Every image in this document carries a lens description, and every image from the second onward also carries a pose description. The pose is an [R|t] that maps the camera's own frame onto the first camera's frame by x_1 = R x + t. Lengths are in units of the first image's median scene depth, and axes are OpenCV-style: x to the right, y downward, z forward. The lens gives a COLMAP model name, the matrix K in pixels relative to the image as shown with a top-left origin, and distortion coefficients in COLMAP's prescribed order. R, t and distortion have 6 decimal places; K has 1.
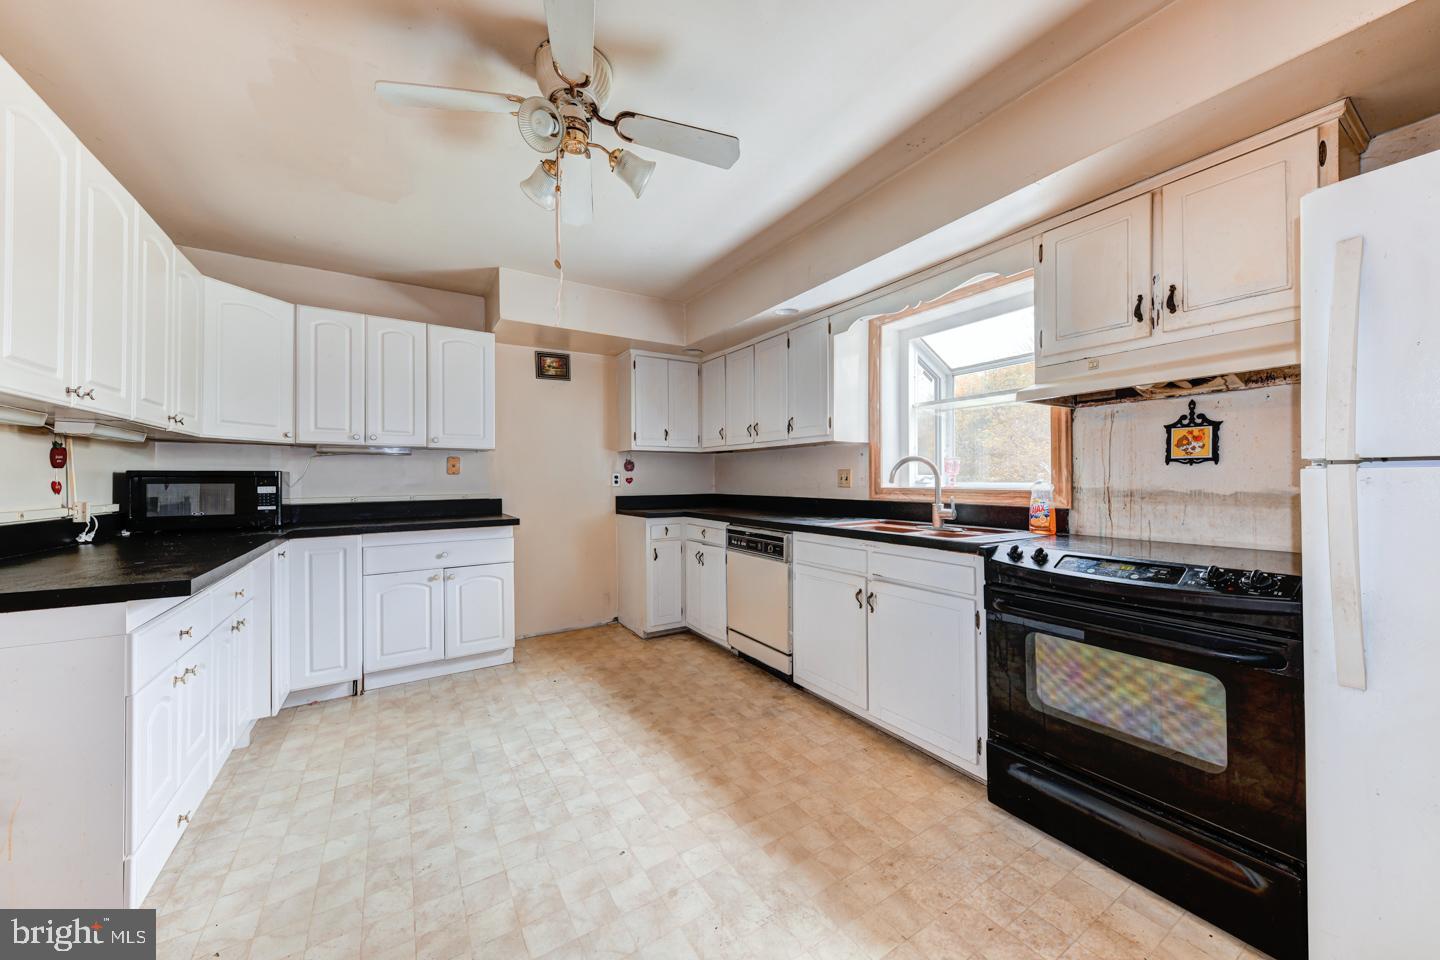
lens RADIAL K [[518.9, 0, 721.0], [0, 518.9, 473.2], [0, 0, 1]] dist [-0.000532, -0.000014]
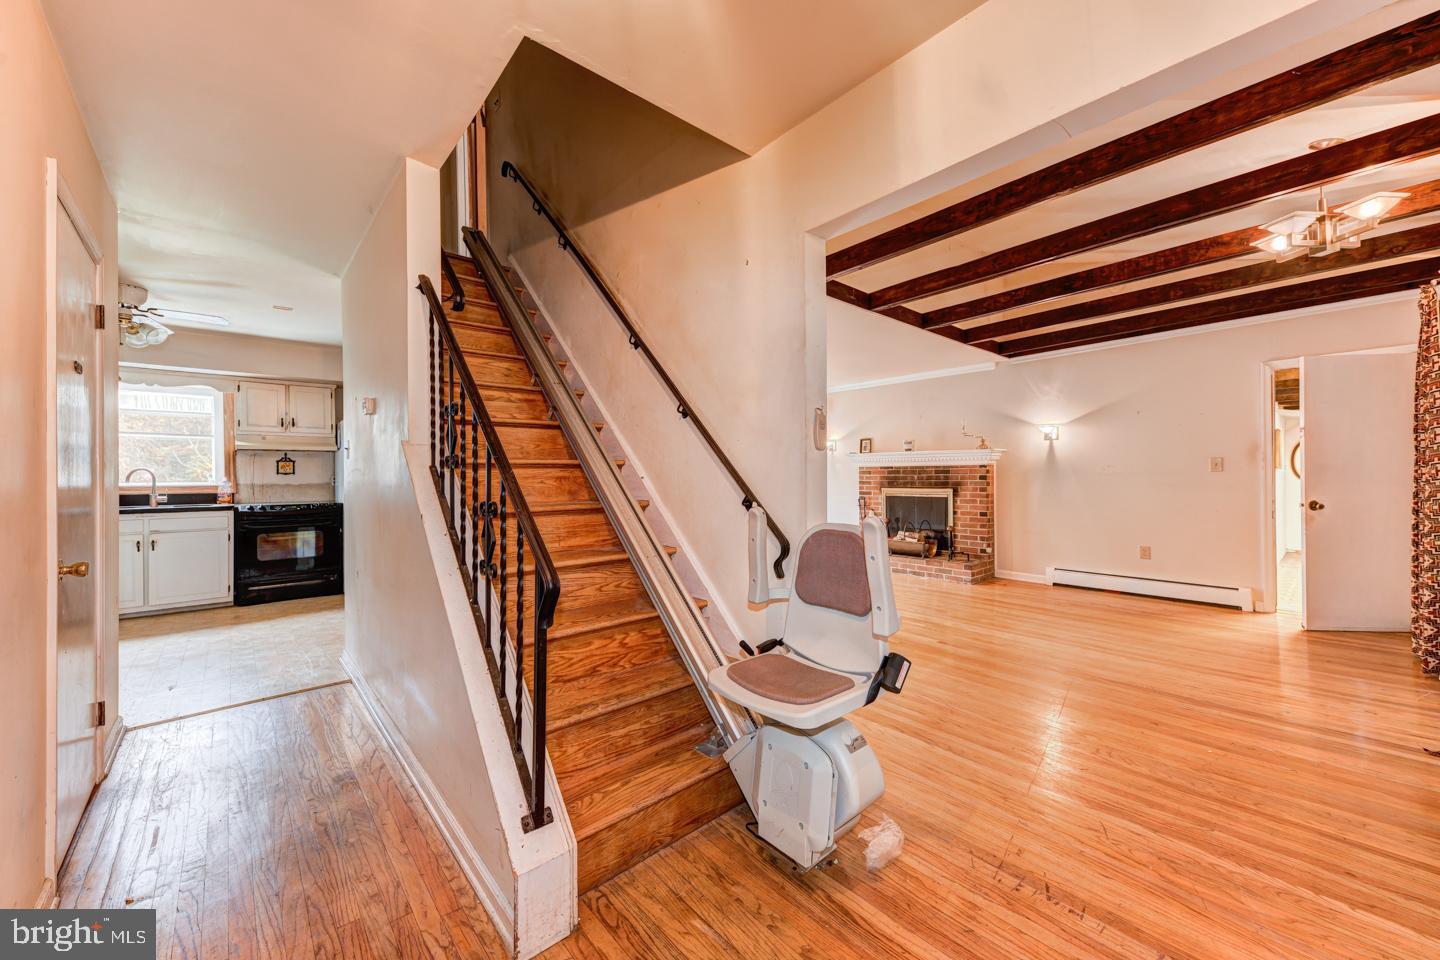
lens RADIAL K [[533.3, 0, 721.3], [0, 533.3, 475.3], [0, 0, 1]] dist [0.000361, 0.000025]
pose [[-0.173143, 0.004239, 0.984888, -2.270106], [-0.002493, 0.999986, -0.004742, -0.005637], [-0.984894, -0.003276, -0.173130, -0.817661]]
